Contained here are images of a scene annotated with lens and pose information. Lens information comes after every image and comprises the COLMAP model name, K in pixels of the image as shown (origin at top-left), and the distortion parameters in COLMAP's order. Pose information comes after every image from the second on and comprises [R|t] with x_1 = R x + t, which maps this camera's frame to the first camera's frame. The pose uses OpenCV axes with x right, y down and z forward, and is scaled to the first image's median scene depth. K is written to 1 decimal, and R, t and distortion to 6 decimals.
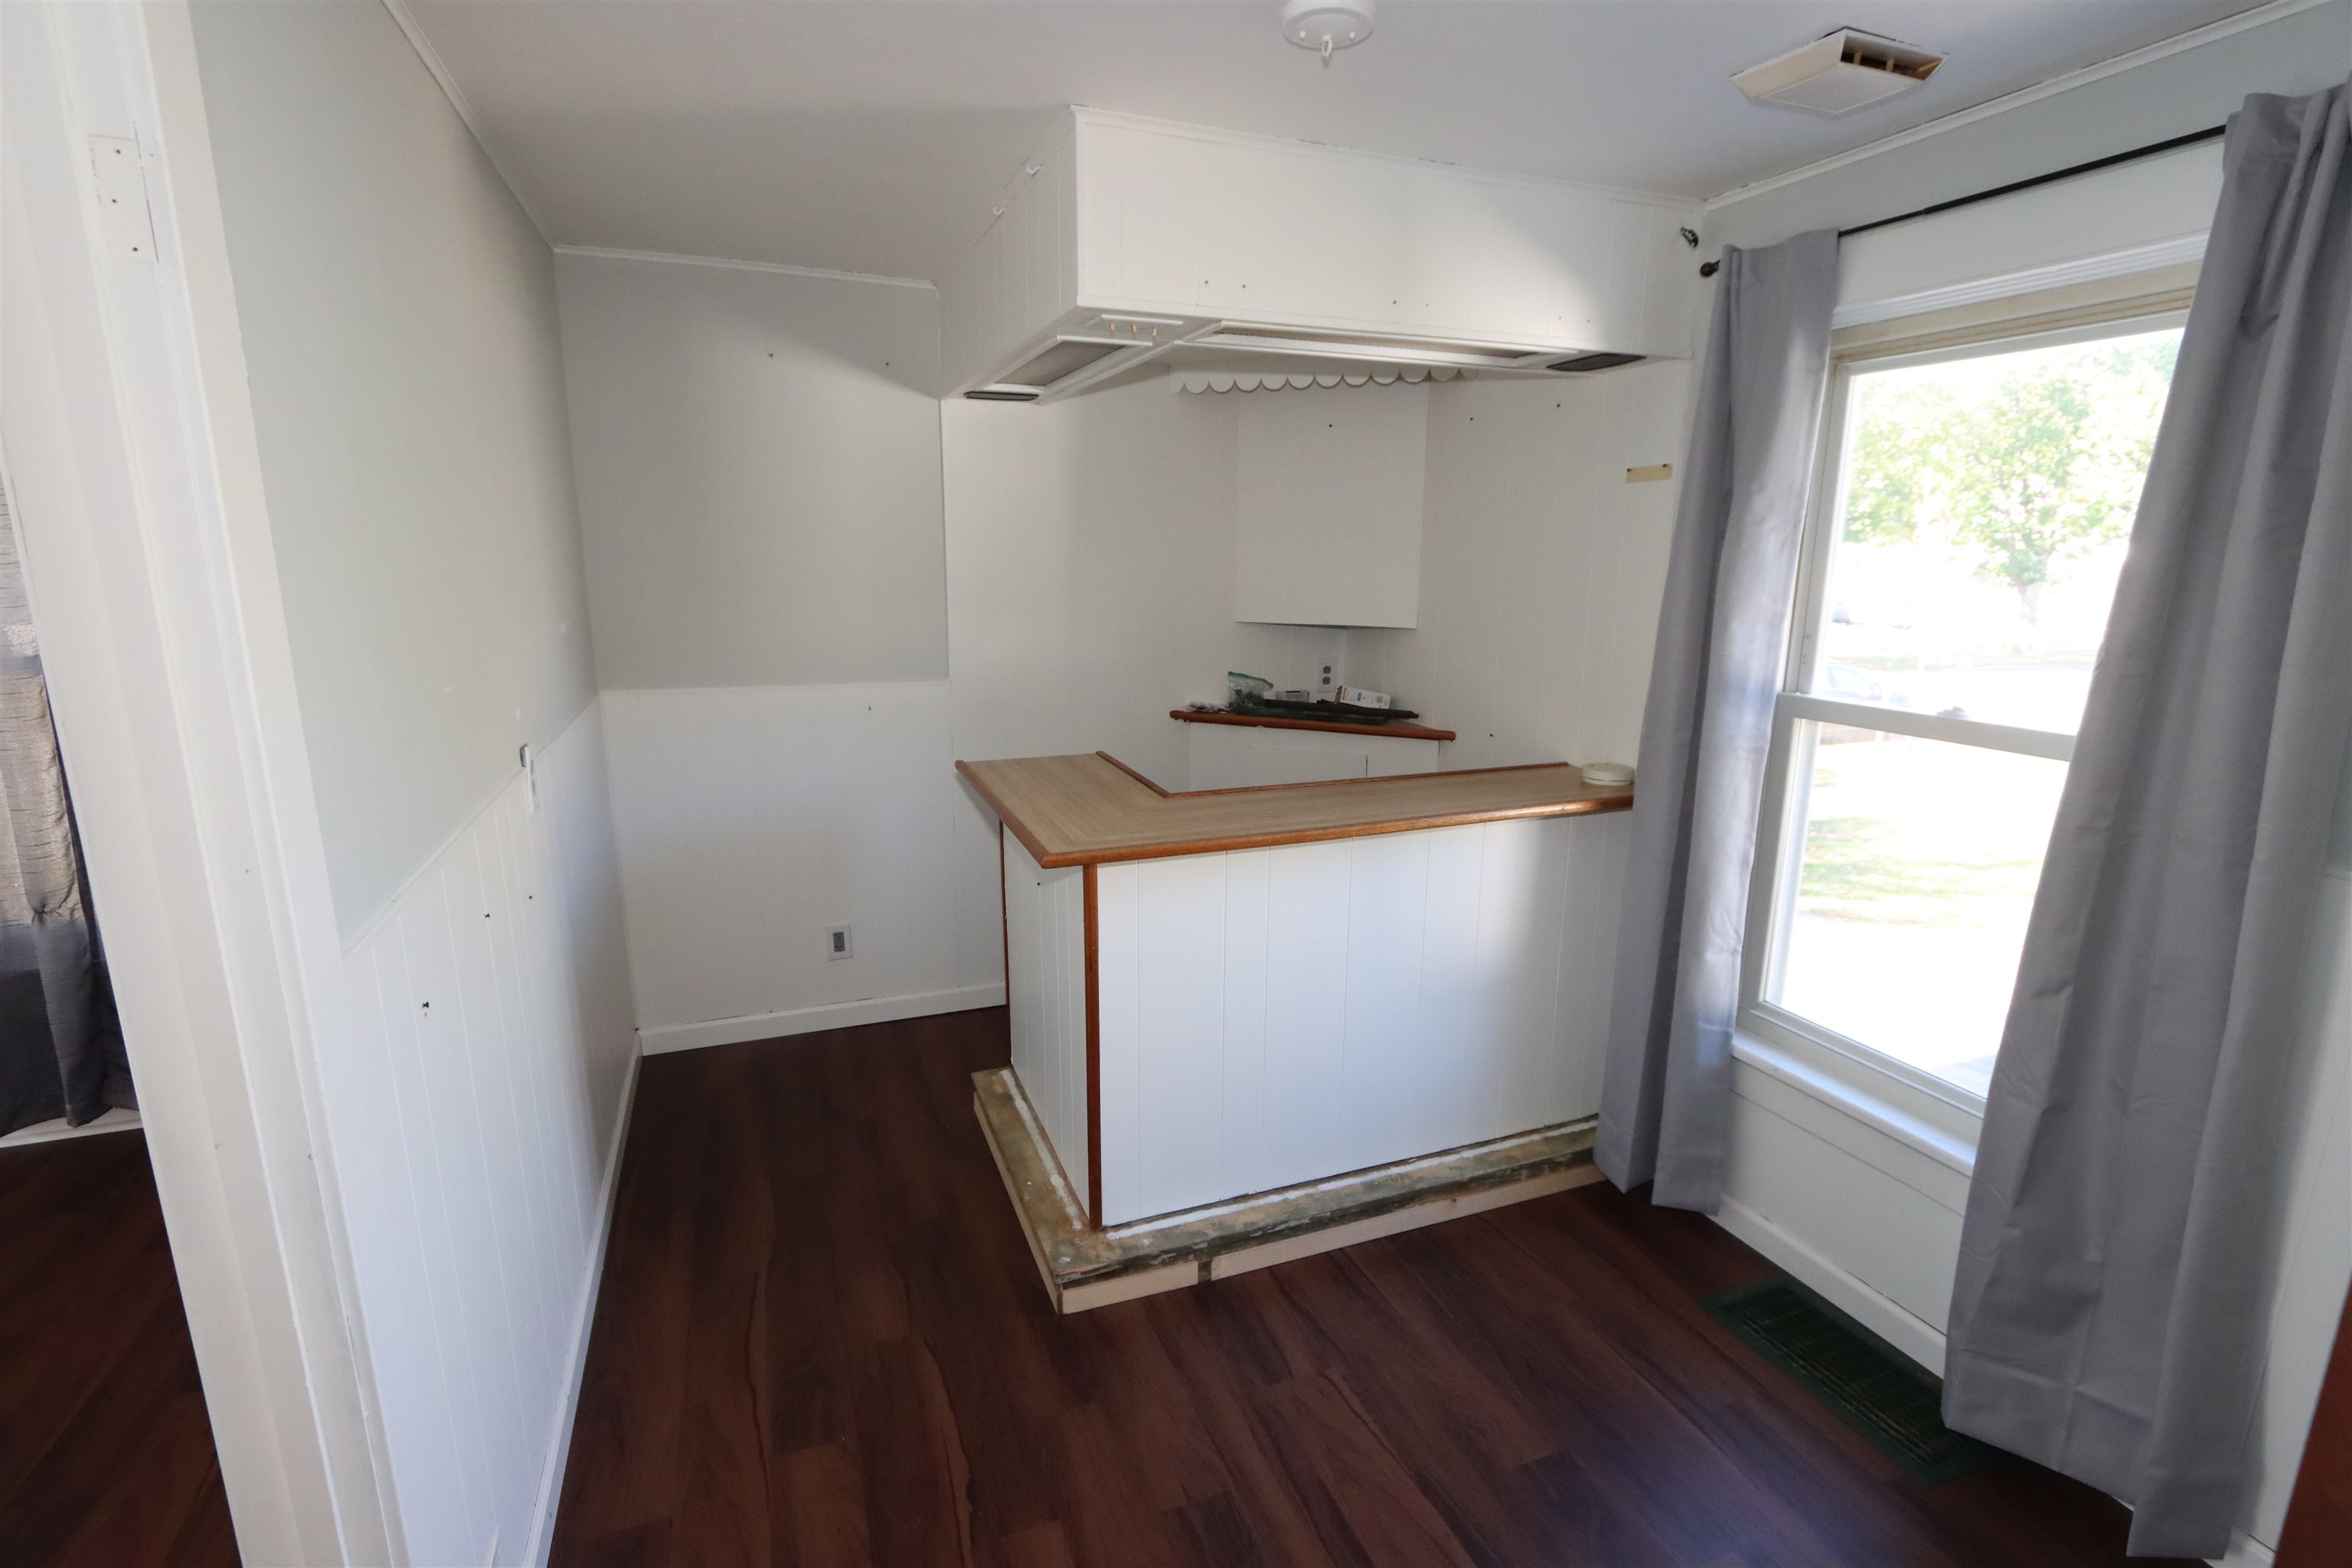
lens RADIAL K [[1080.3, 0, 1171.4], [0, 1080.3, 782.9], [0, 0, 1]] dist [-0.016209, 0.002084]
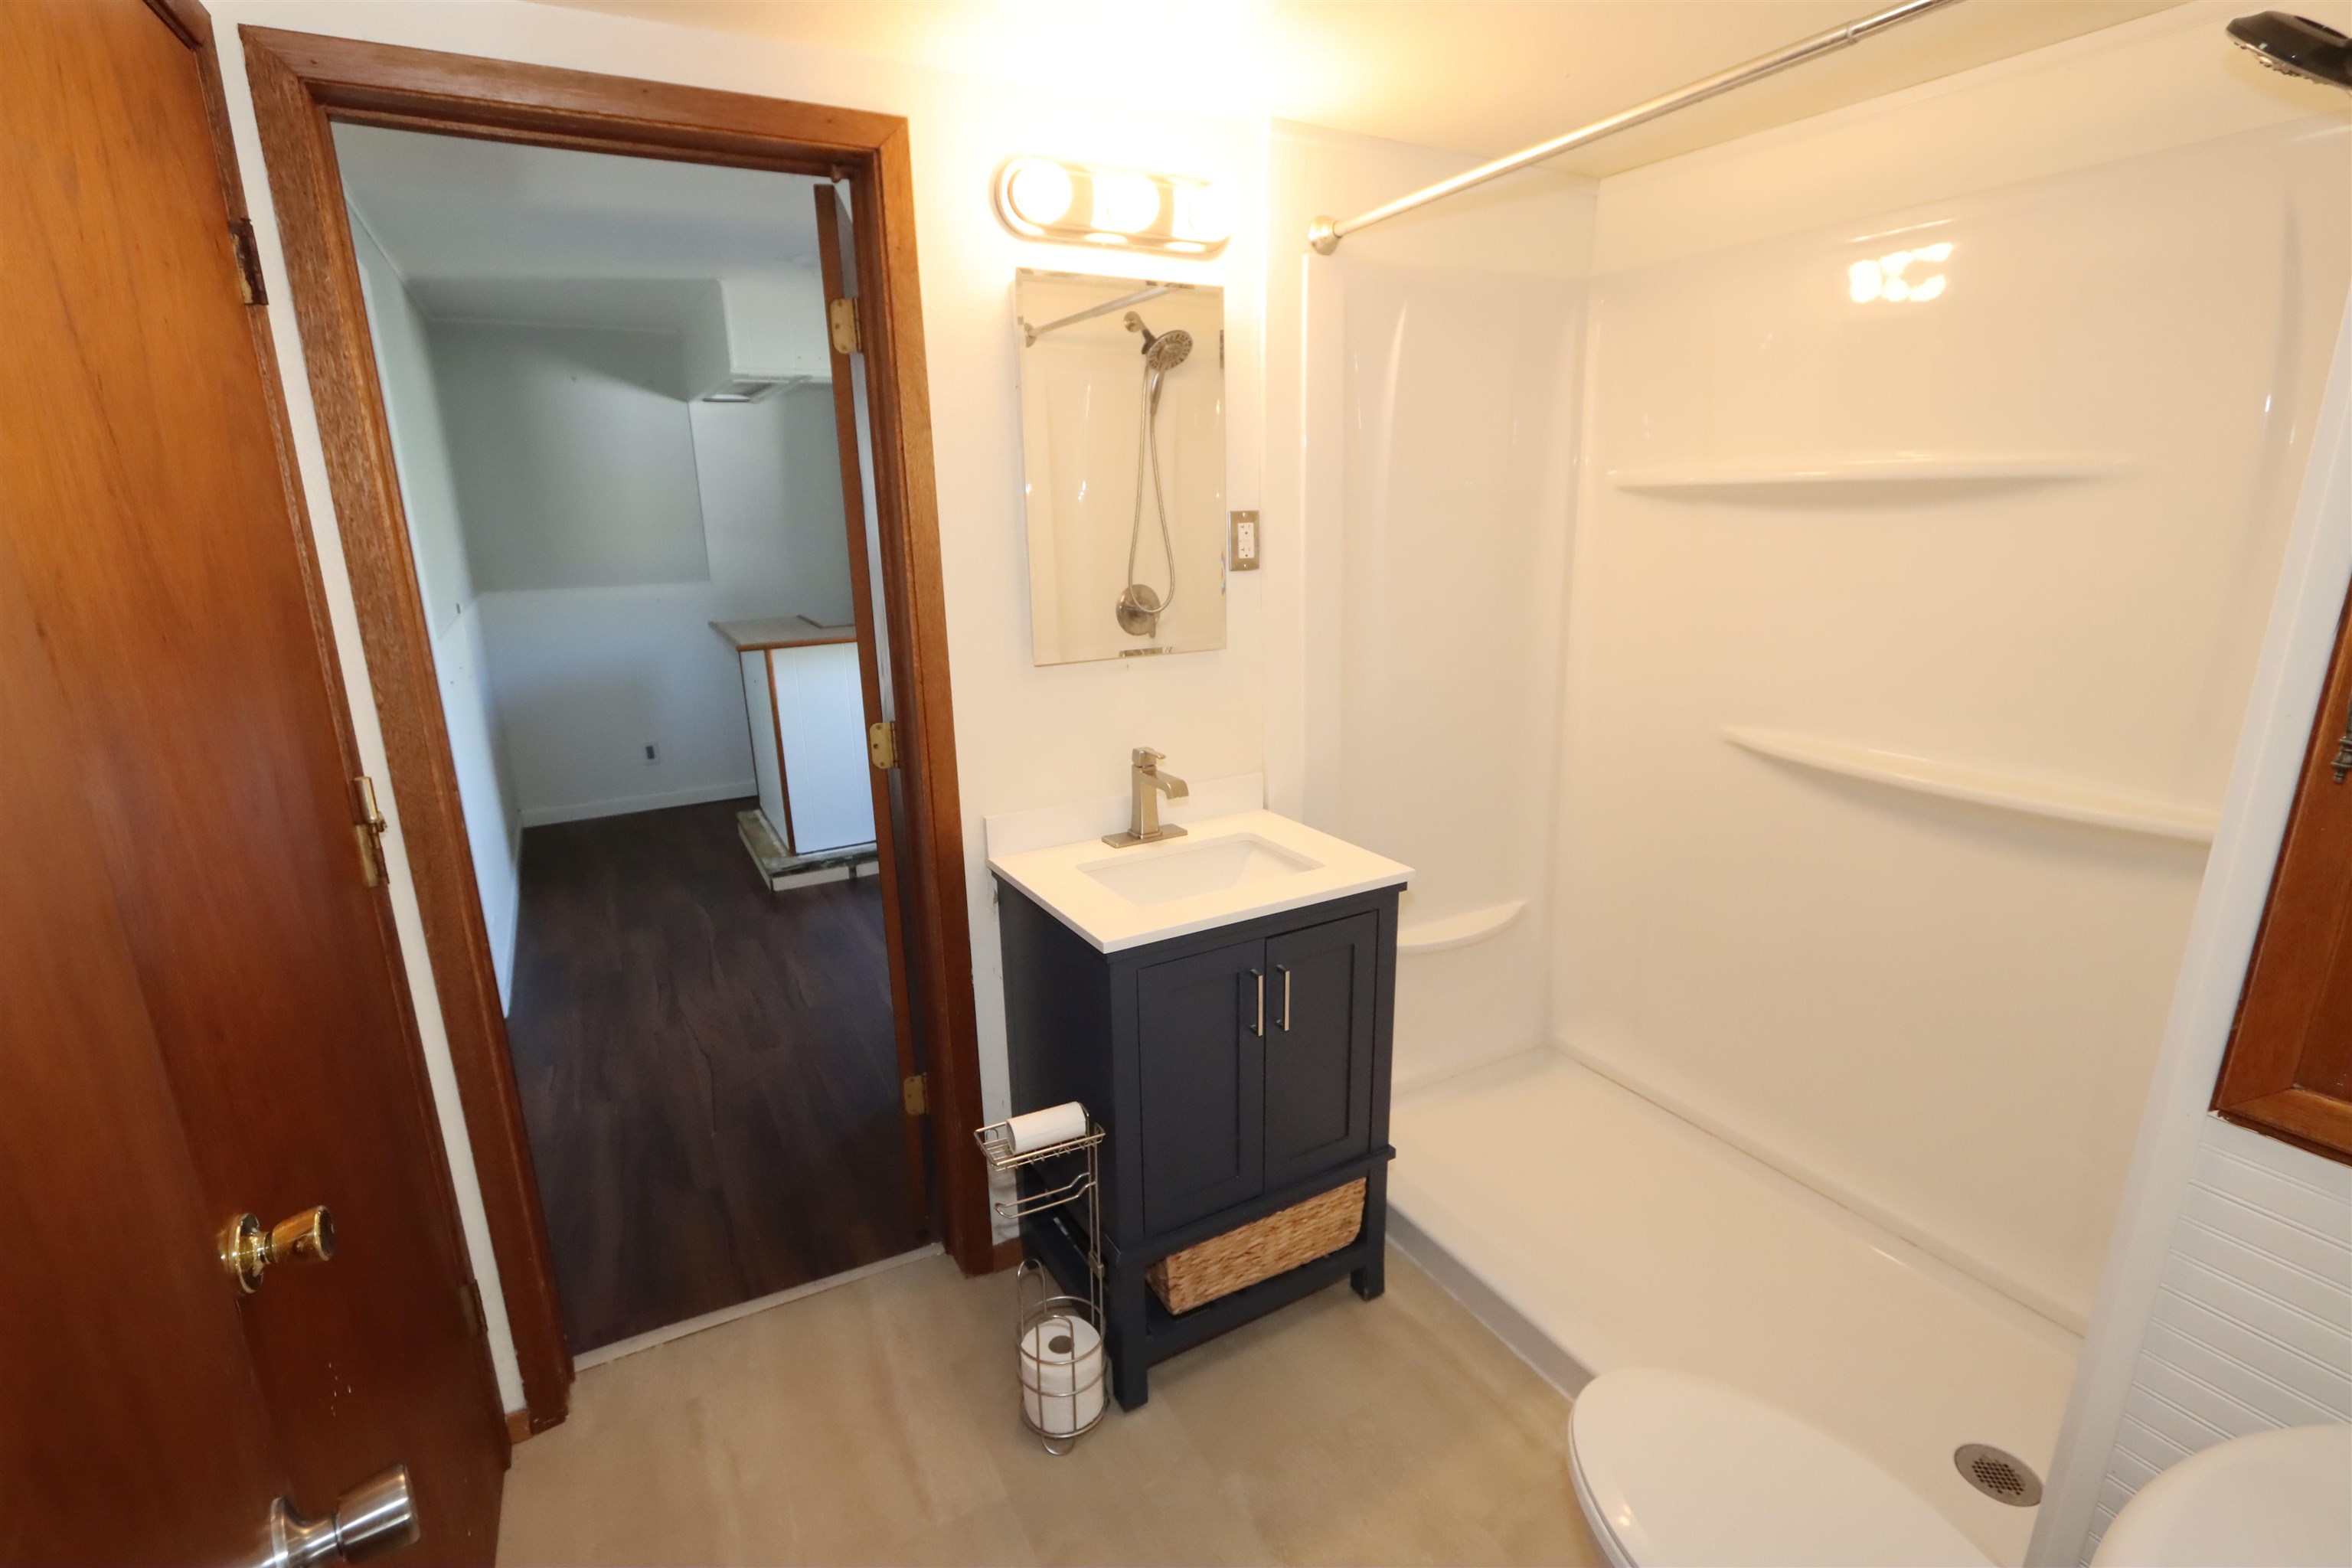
lens RADIAL K [[1080.3, 0, 1174.7], [0, 1080.3, 791.9], [0, 0, 1]] dist [-0.016209, 0.002084]
pose [[0.990006, -0.057308, 0.128857, 0.354912], [0.050157, 0.997052, 0.058074, 0.224854], [-0.131805, -0.051030, 0.989961, -0.958918]]
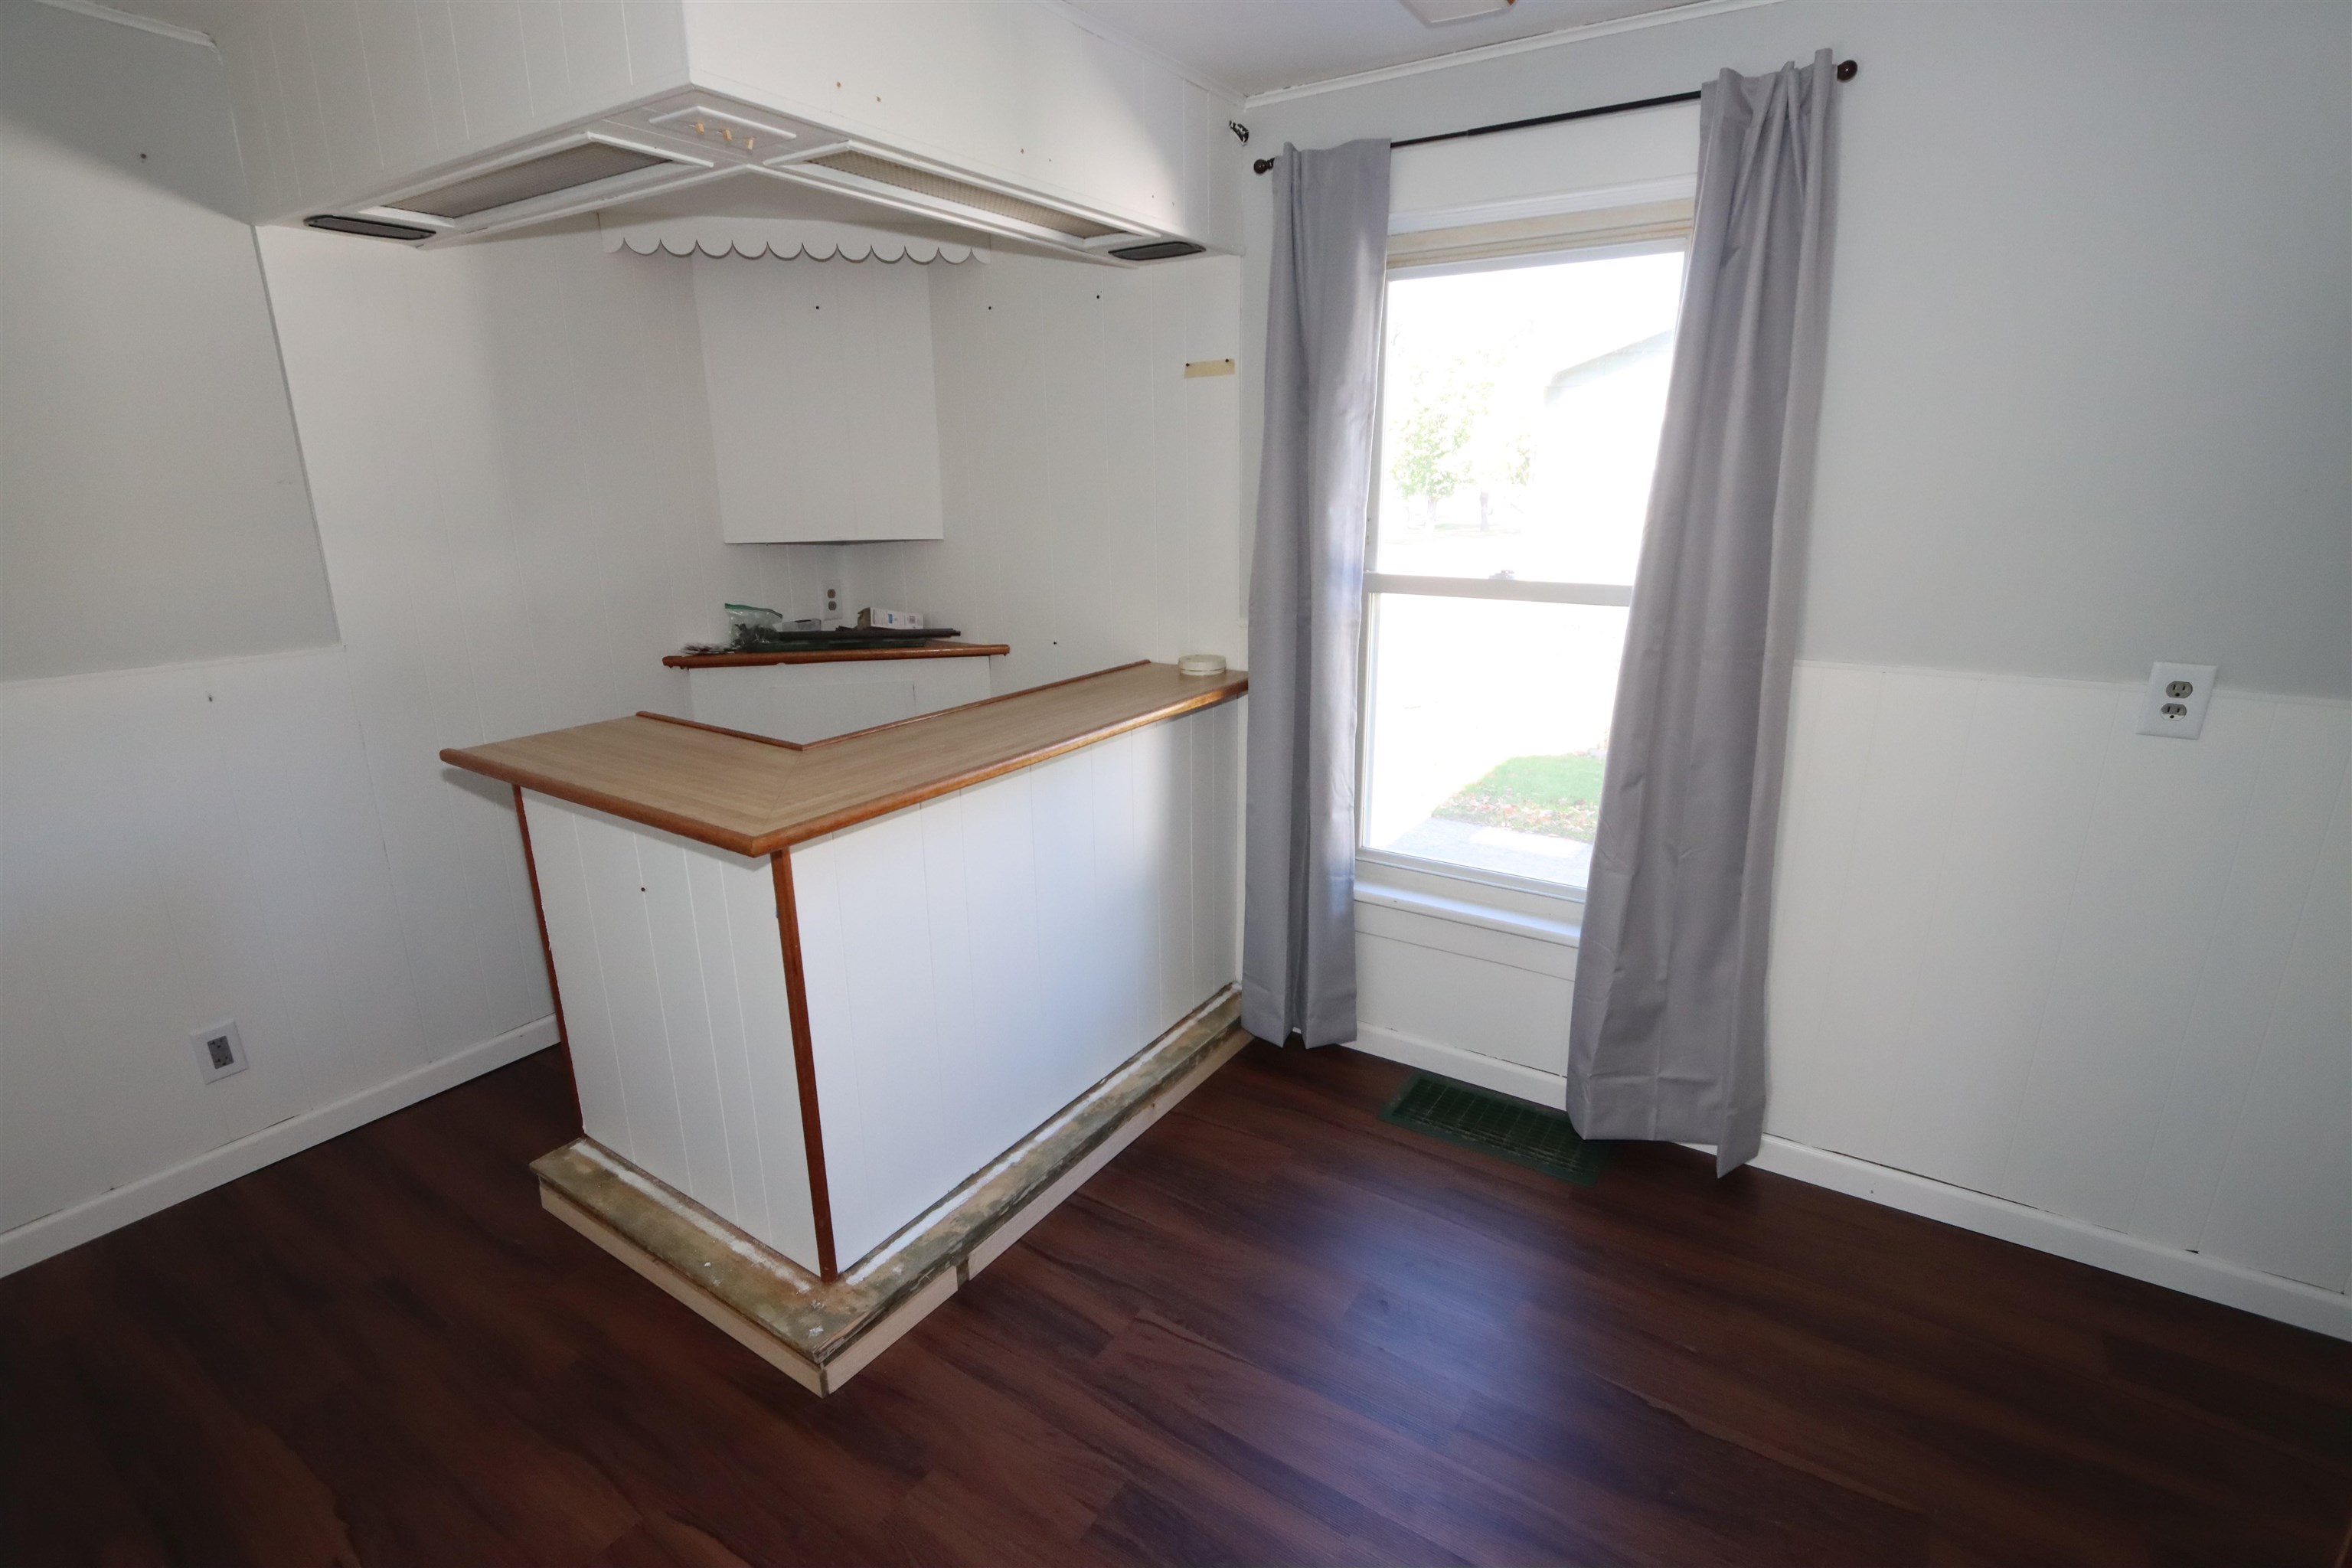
lens RADIAL K [[1080.3, 0, 1179.6], [0, 1080.3, 785.9], [0, 0, 1]] dist [-0.016209, 0.002084]
pose [[0.813212, -0.171694, 0.556064, -0.243080], [0.134167, 0.985062, 0.107943, -0.010288], [-0.566291, -0.013175, 0.824100, 0.177451]]
